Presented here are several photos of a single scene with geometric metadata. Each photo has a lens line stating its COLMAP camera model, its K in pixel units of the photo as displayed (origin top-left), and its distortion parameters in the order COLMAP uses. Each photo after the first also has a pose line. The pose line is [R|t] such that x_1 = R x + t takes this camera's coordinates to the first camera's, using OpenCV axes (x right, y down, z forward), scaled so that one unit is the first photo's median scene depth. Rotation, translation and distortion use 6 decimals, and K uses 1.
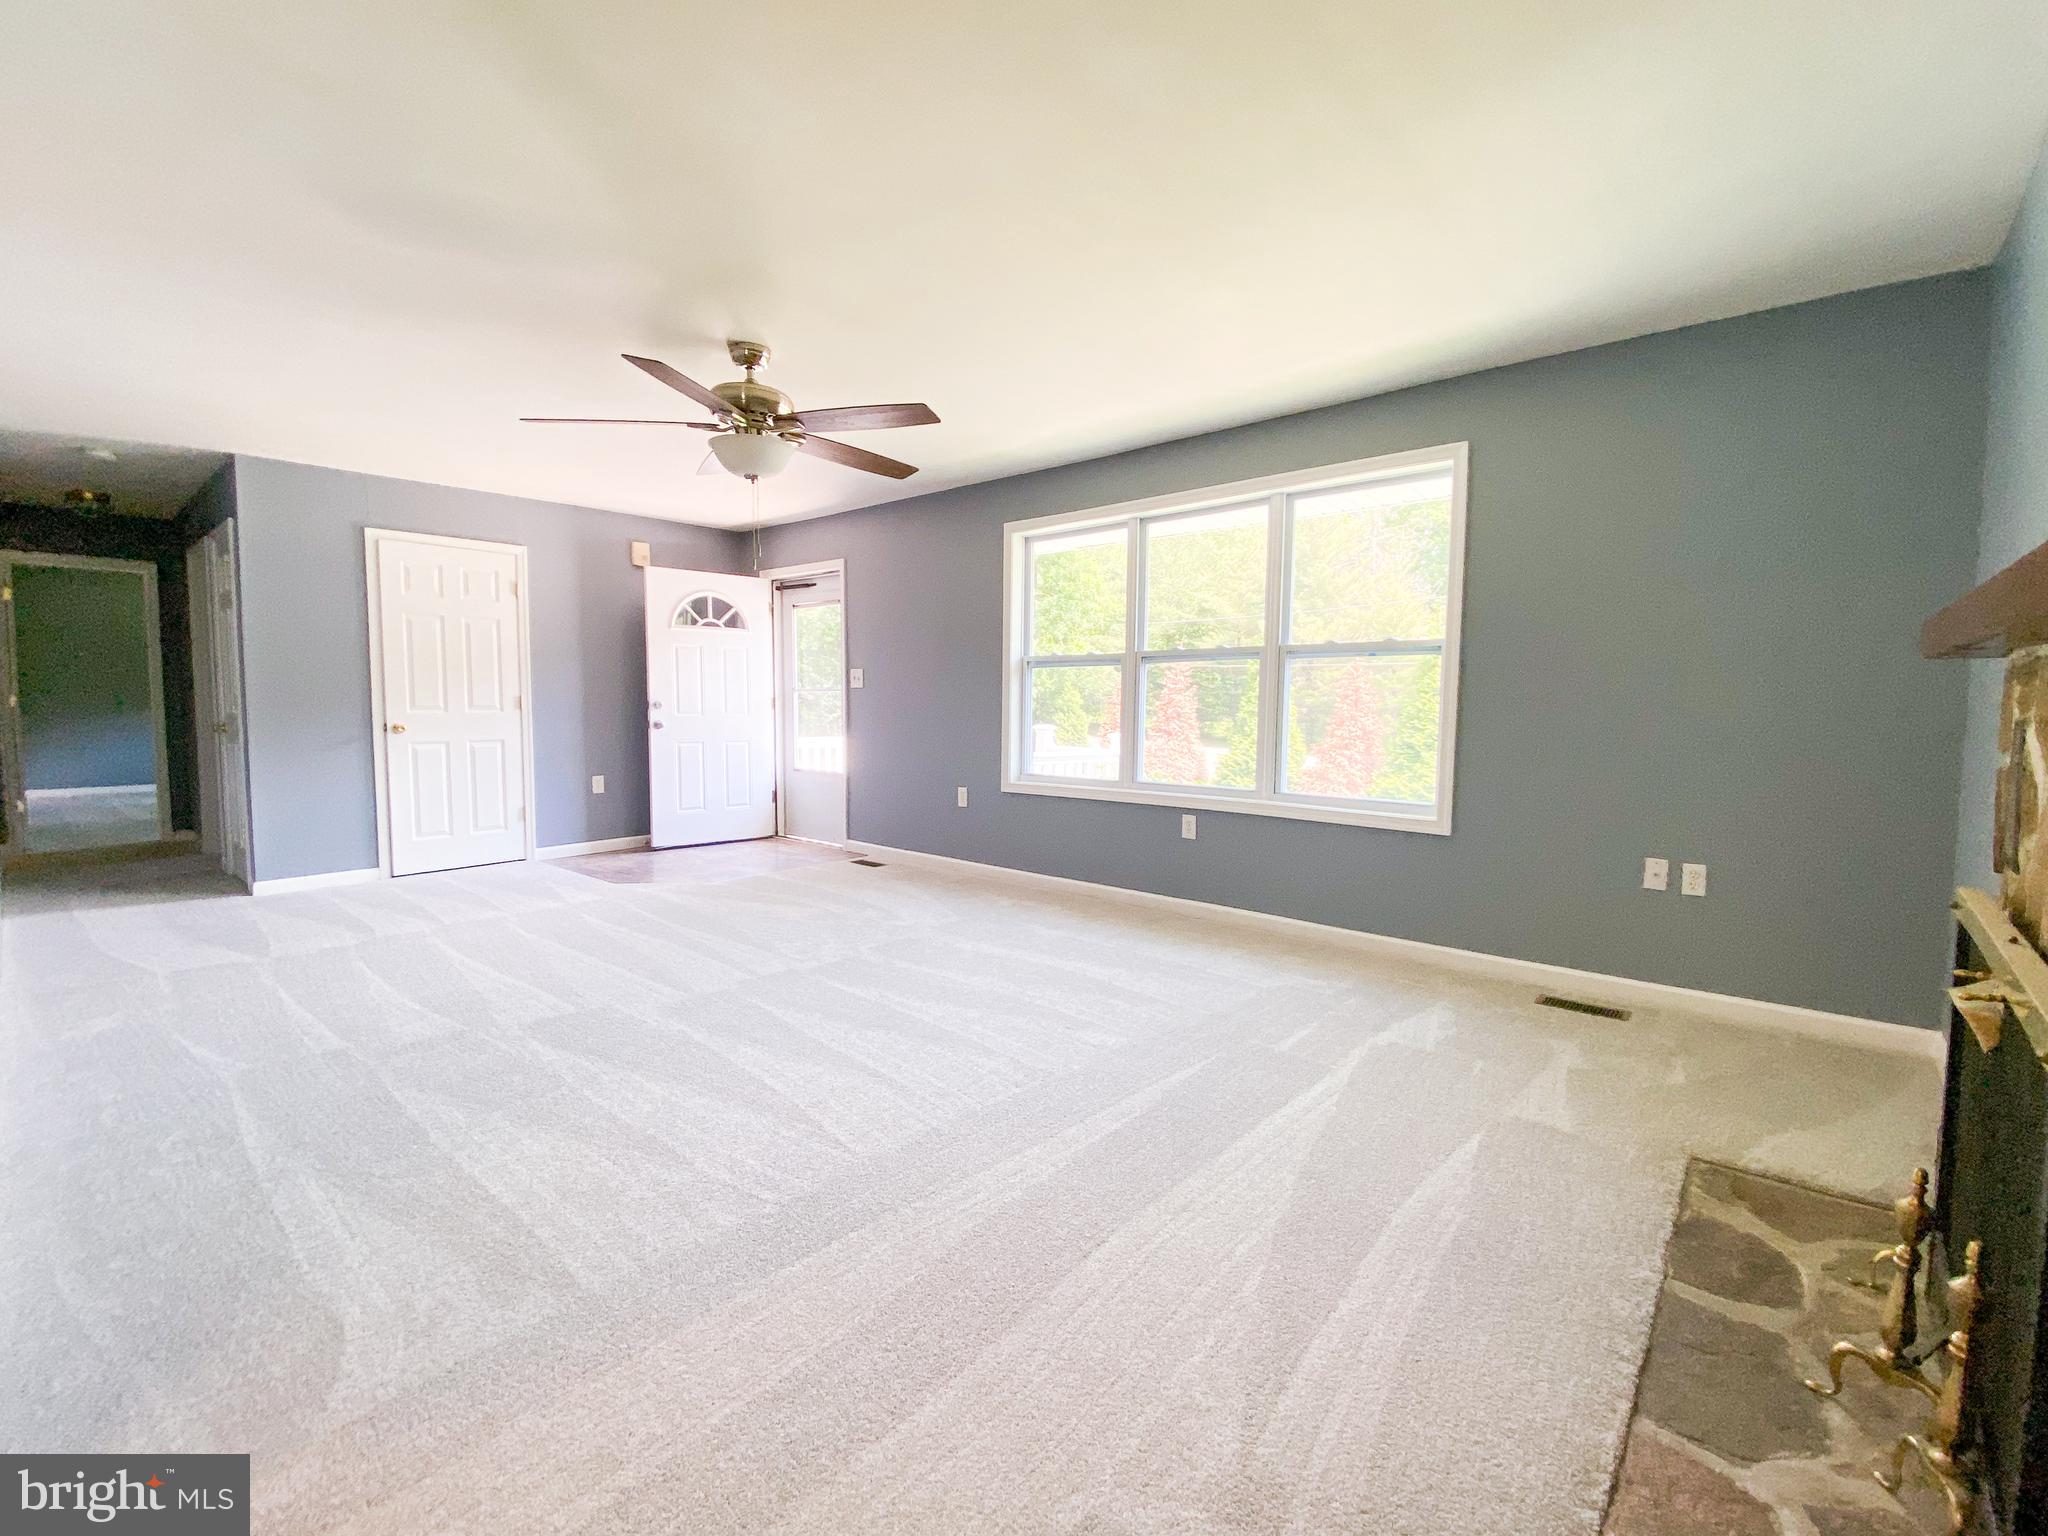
lens RADIAL K [[882.9, 0, 1038.8], [0, 882.9, 769.3], [0, 0, 1]] dist [0.001028, -0.018920]
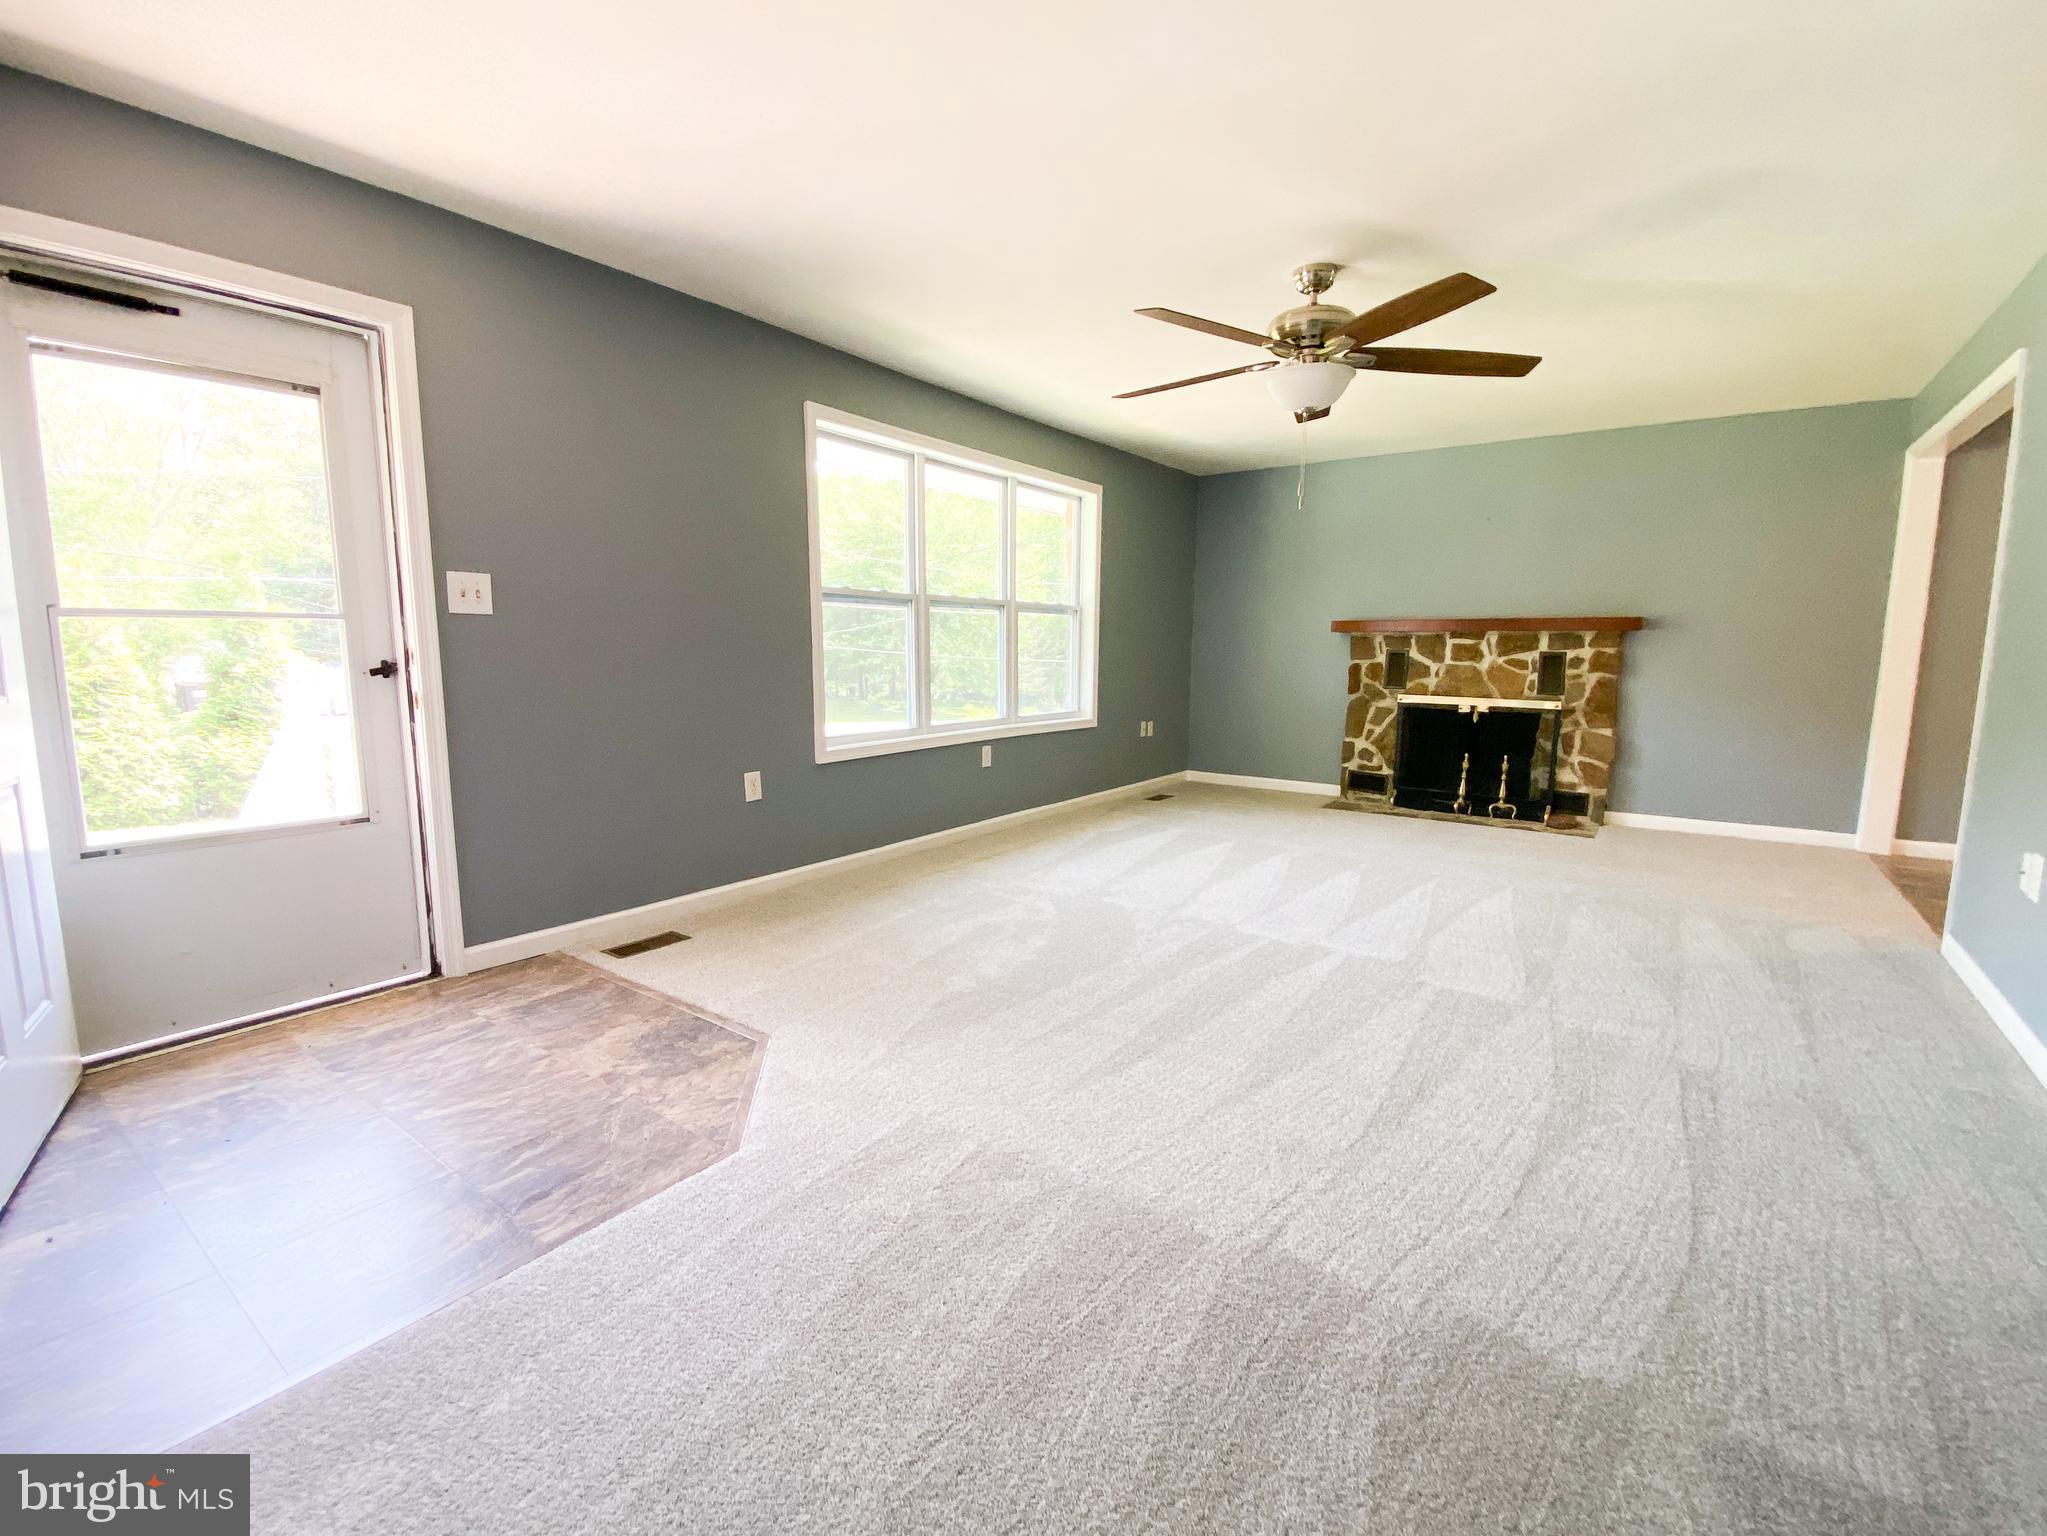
lens RADIAL K [[875.7, 0, 1021.8], [0, 875.7, 769.2], [0, 0, 1]] dist [-0.001079, -0.016413]
pose [[-0.086417, -0.141018, 0.986228, -1.196842], [0.071086, 0.986535, 0.147291, -0.102181], [-0.993720, 0.082835, -0.075229, 1.319248]]
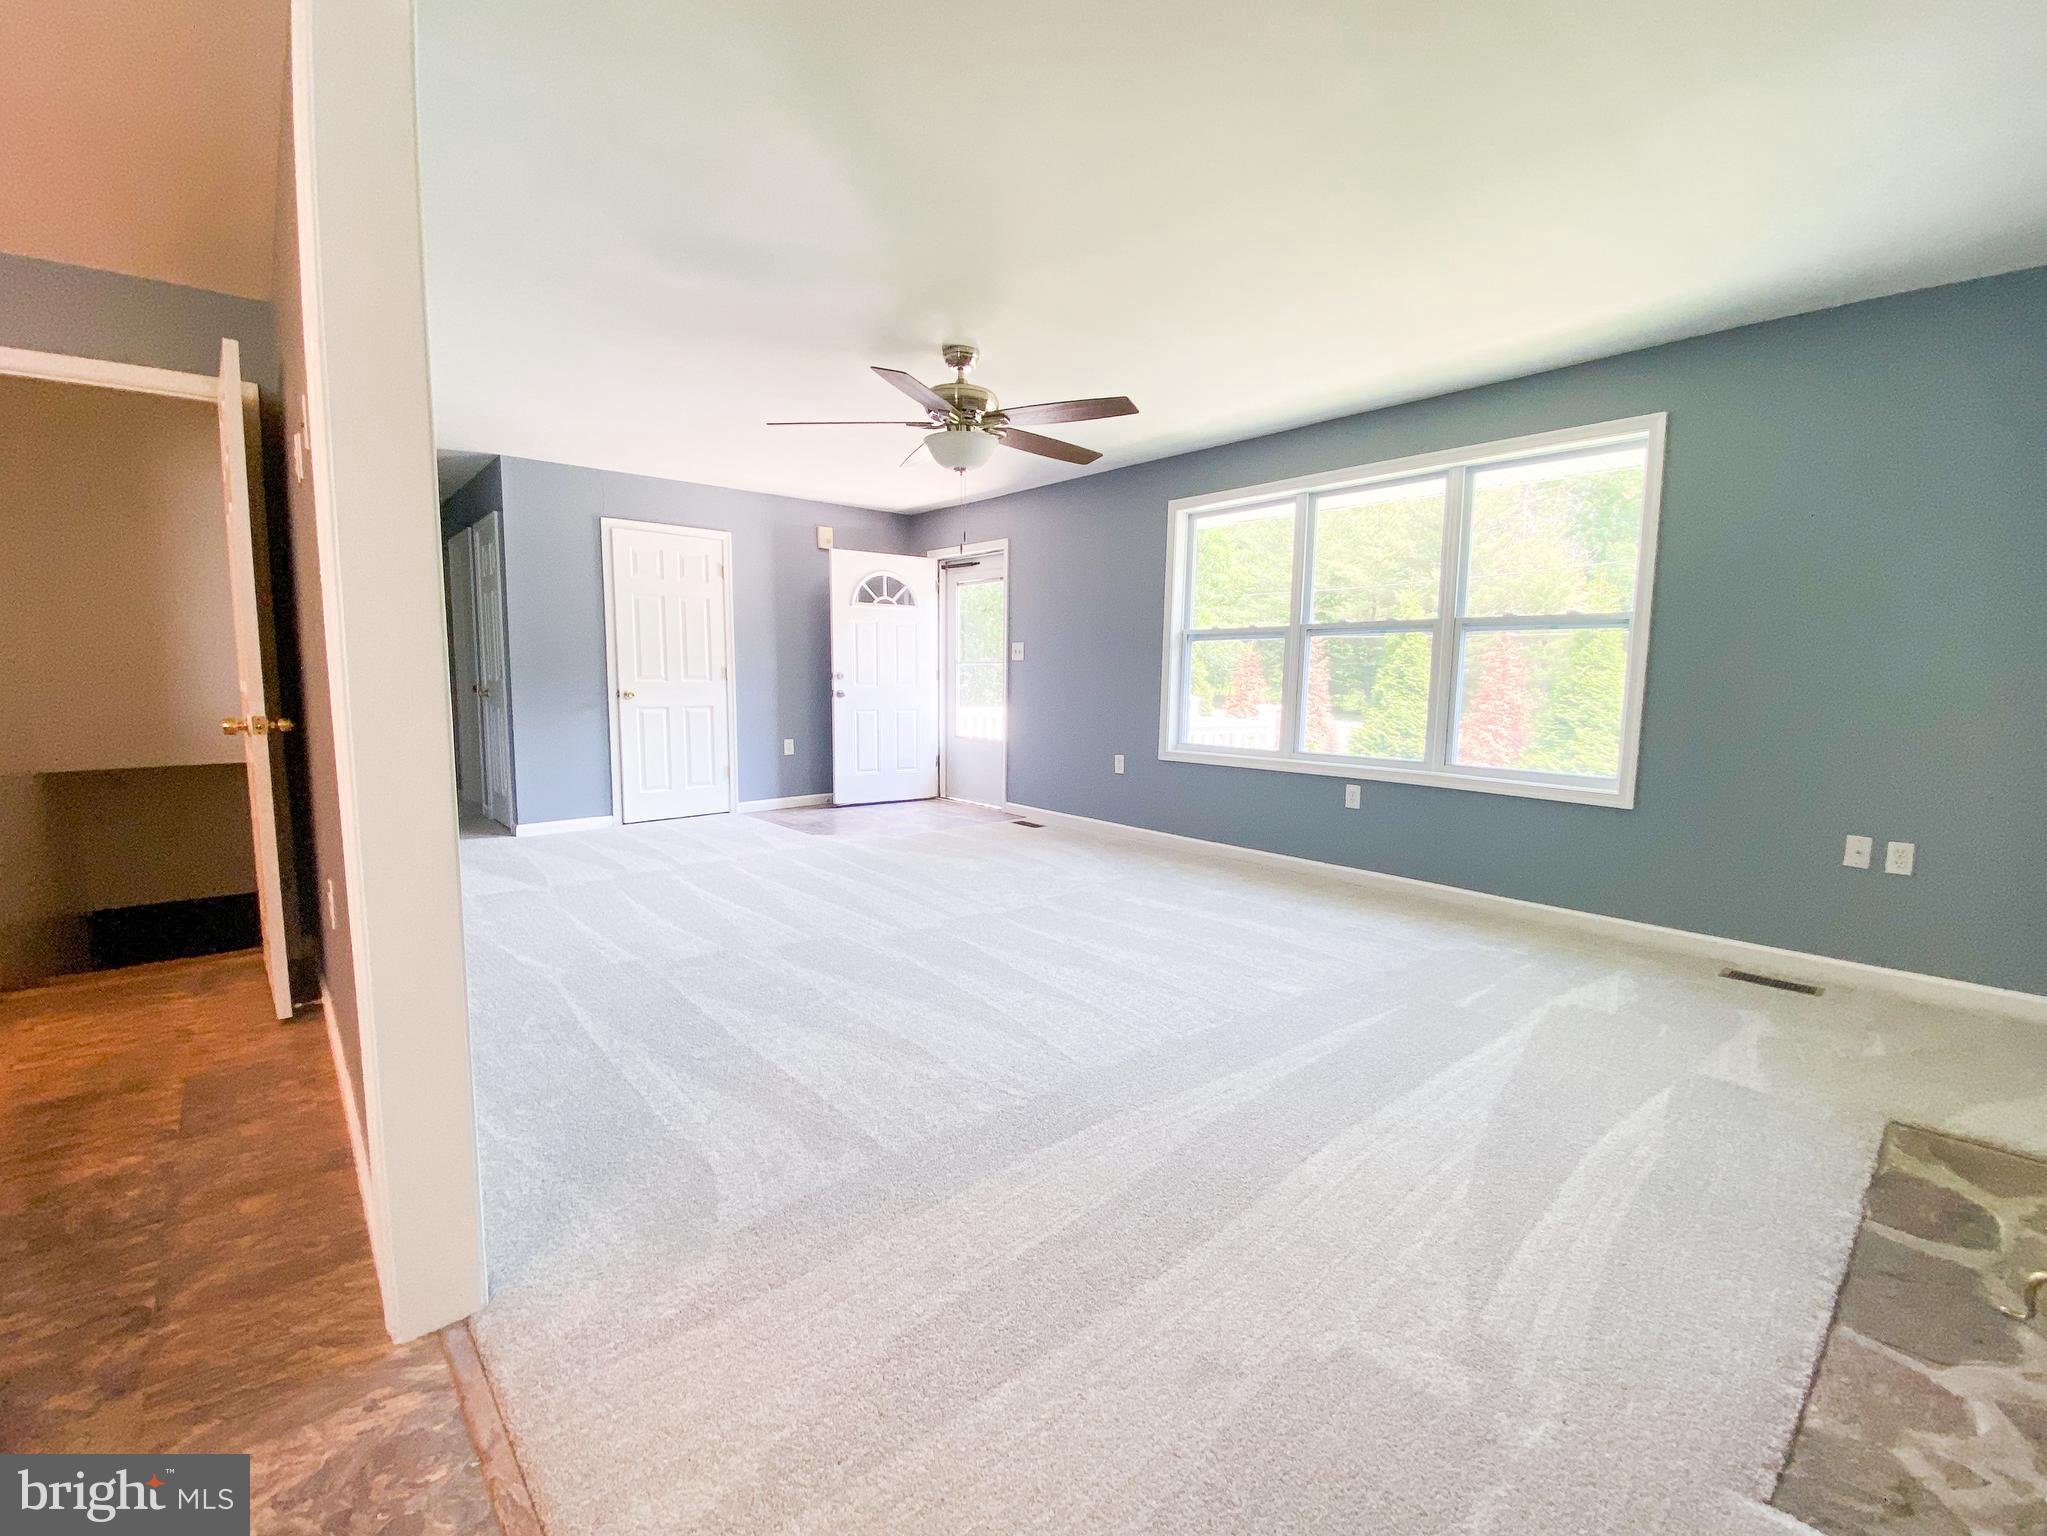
lens RADIAL K [[875.7, 0, 1021.8], [0, 875.7, 769.2], [0, 0, 1]] dist [-0.001079, -0.016413]
pose [[0.989056, 0.018930, -0.146323, -0.078109], [-0.014109, 0.999325, 0.033914, 0.006328], [0.146867, -0.031479, 0.988655, -0.081668]]
